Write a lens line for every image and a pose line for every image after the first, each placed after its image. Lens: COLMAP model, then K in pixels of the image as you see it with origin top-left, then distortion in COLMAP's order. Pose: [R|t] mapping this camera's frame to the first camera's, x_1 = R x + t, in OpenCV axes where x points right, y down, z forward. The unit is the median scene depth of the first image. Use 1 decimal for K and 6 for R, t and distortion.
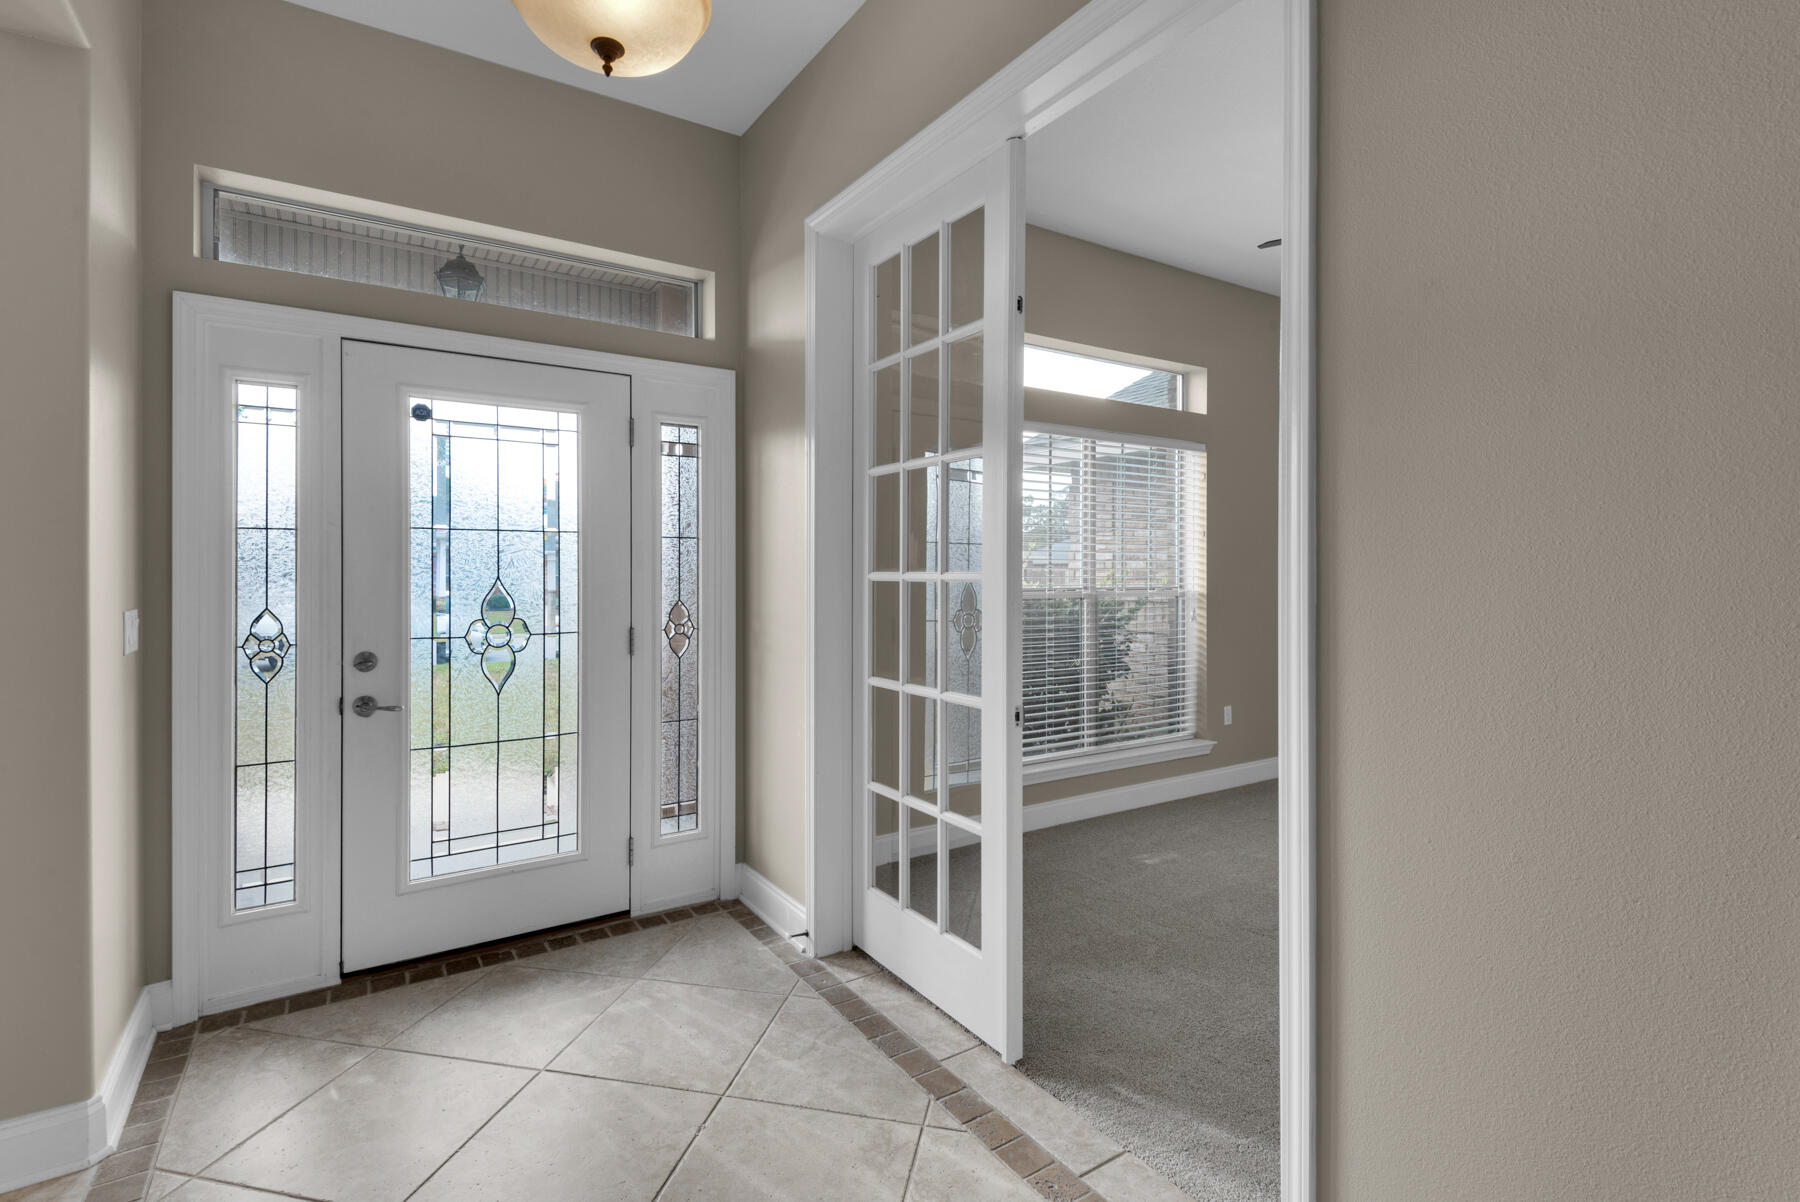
lens RADIAL K [[797.8, 0, 902.3], [0, 797.8, 575.2], [0, 0, 1]] dist [0.000083, -0.000129]
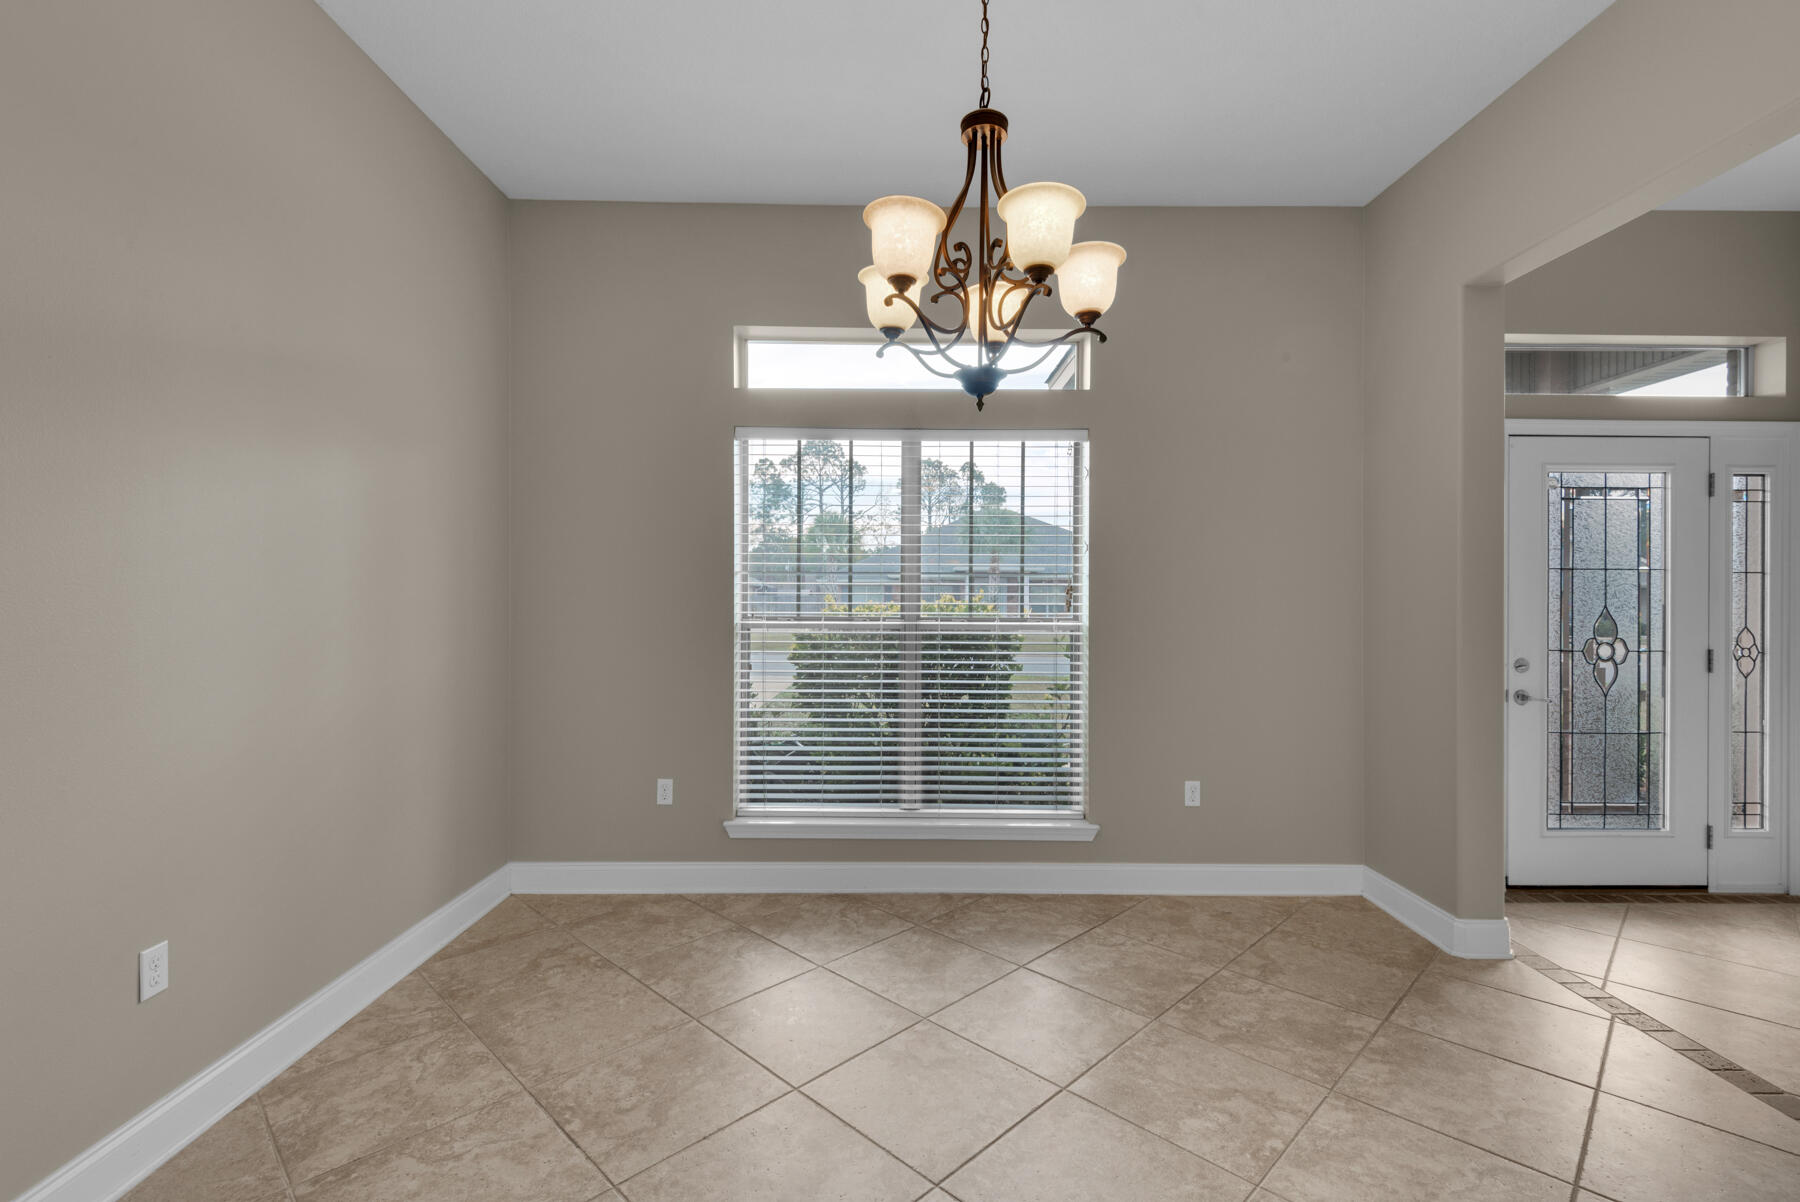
lens RADIAL K [[808.9, 0, 896.4], [0, 808.9, 592.5], [0, 0, 1]] dist [0.034845, -0.020361]
pose [[0.842271, 0.001073, -0.539054, -0.763020], [-0.004194, 0.999981, -0.004564, -0.008280], [0.539039, 0.006105, 0.842259, -0.746611]]
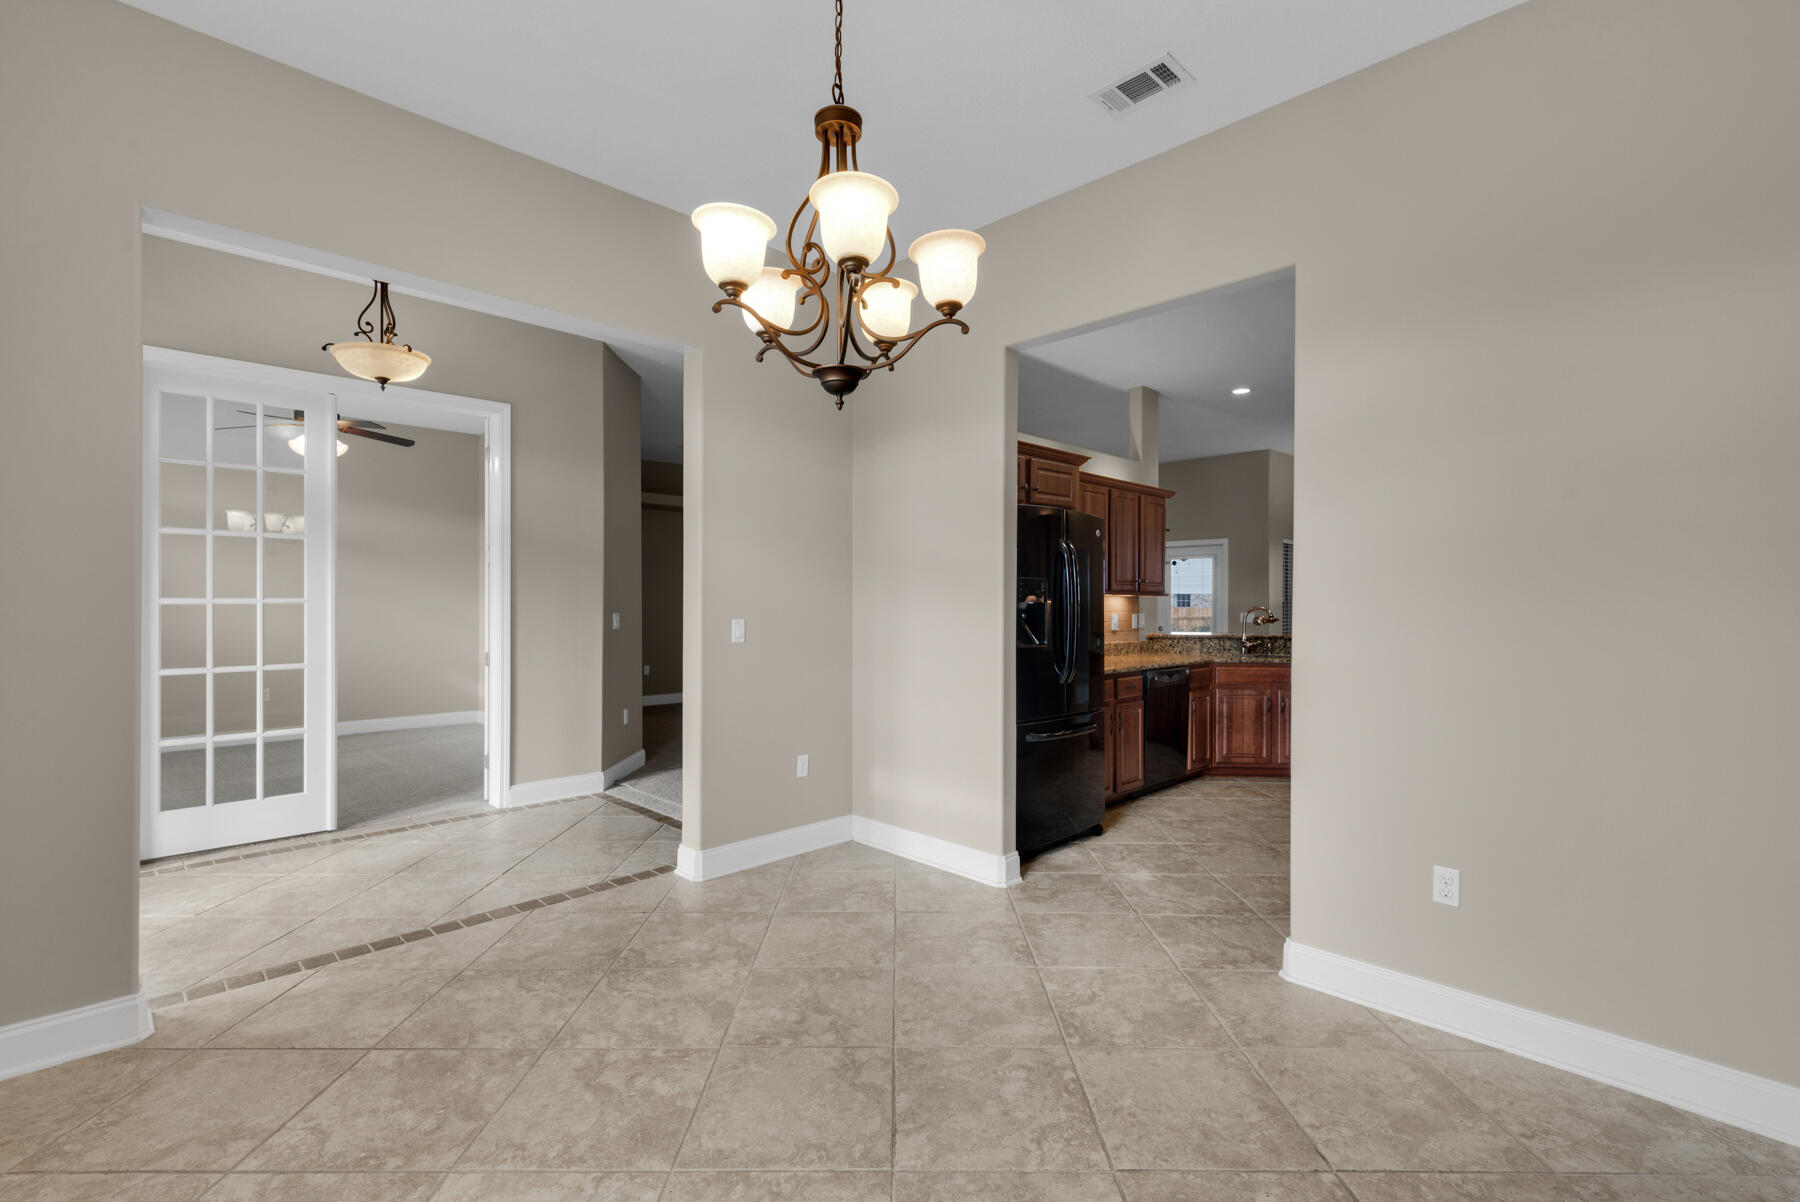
lens RADIAL K [[815.9, 0, 905.3], [0, 815.9, 600.0], [0, 0, 1]] dist [0.035106, -0.018980]
pose [[-0.216832, 0.000467, 0.976209, -1.790574], [-0.004099, 0.999991, -0.001389, -0.006194], [-0.976200, -0.004303, -0.216828, -0.011230]]
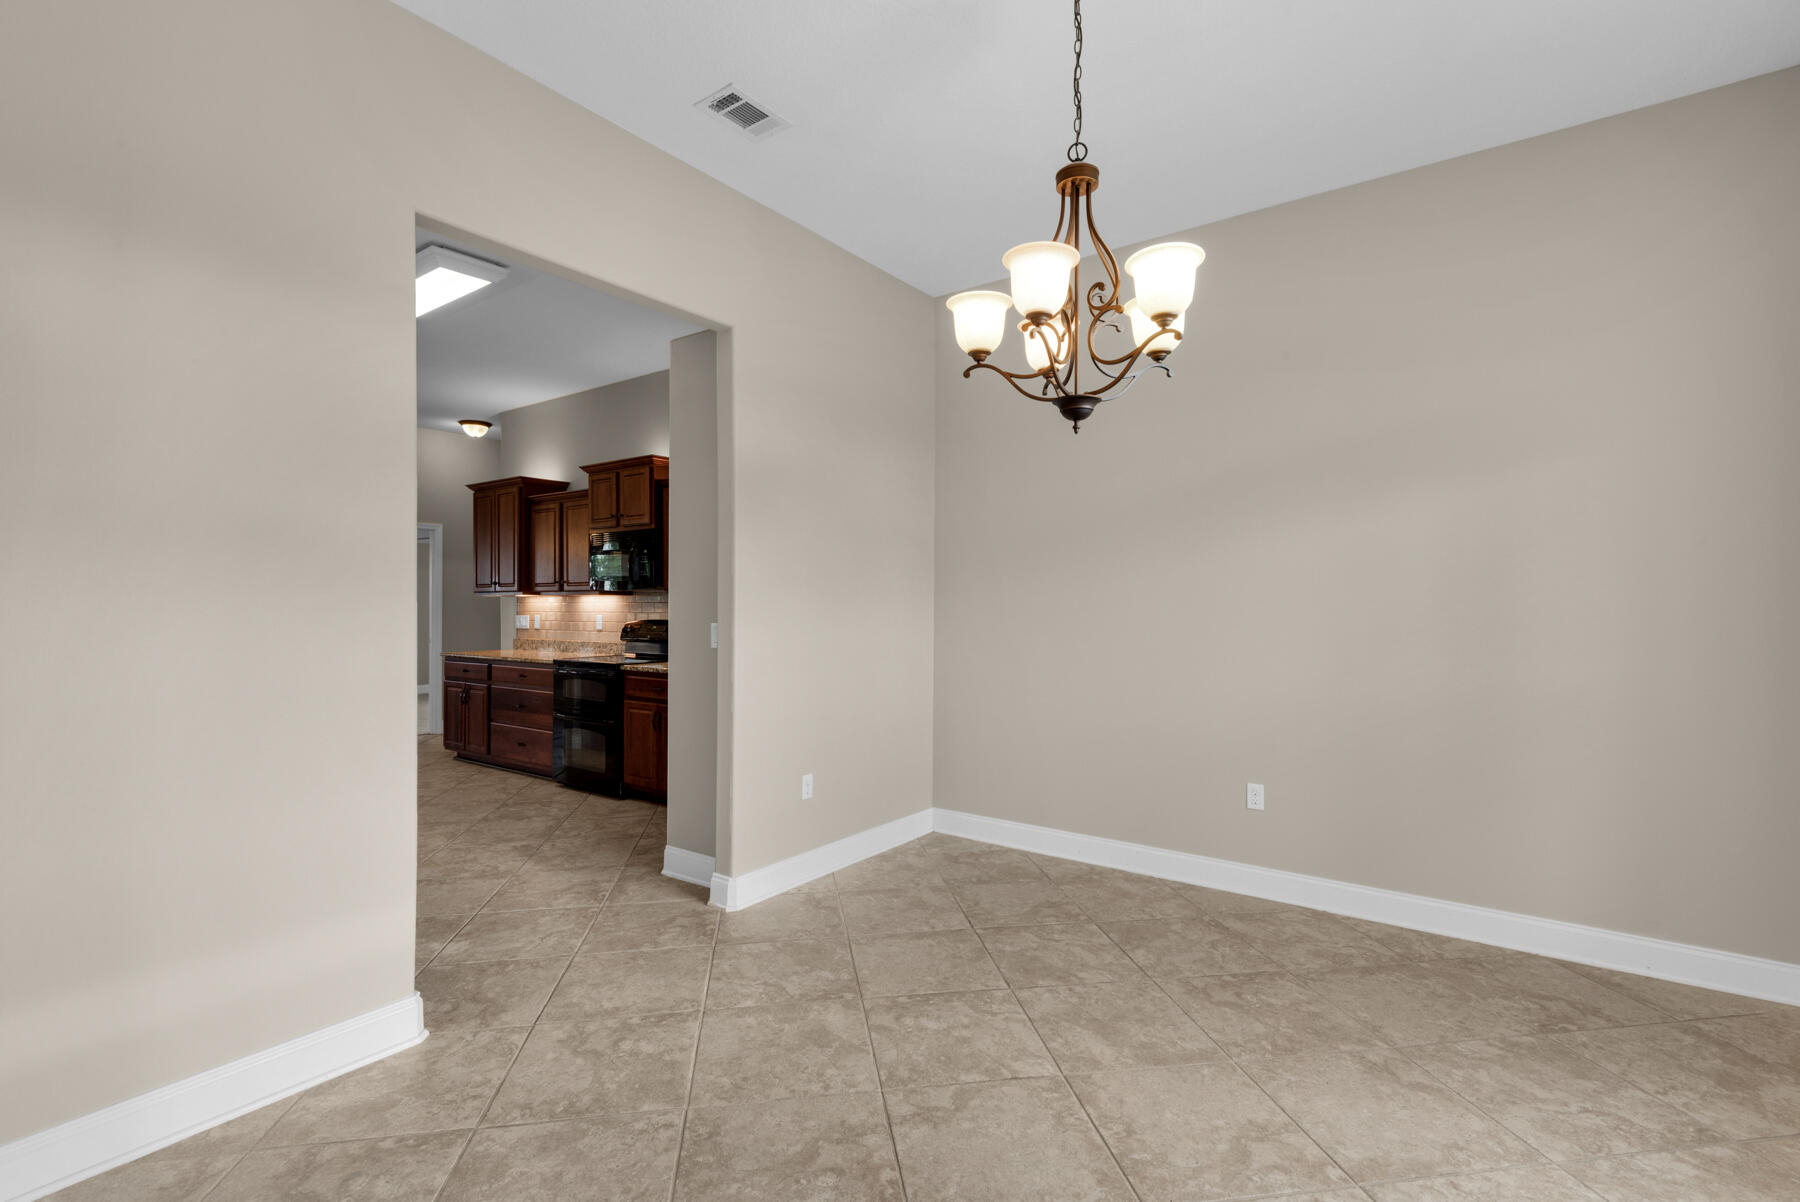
lens RADIAL K [[815.9, 0, 905.3], [0, 815.9, 600.0], [0, 0, 1]] dist [0.035106, -0.018980]
pose [[-0.930438, -0.001449, -0.366446, -0.638128], [-0.000636, 0.999997, -0.002339, -0.006455], [0.366449, -0.001943, -0.930436, 0.573532]]
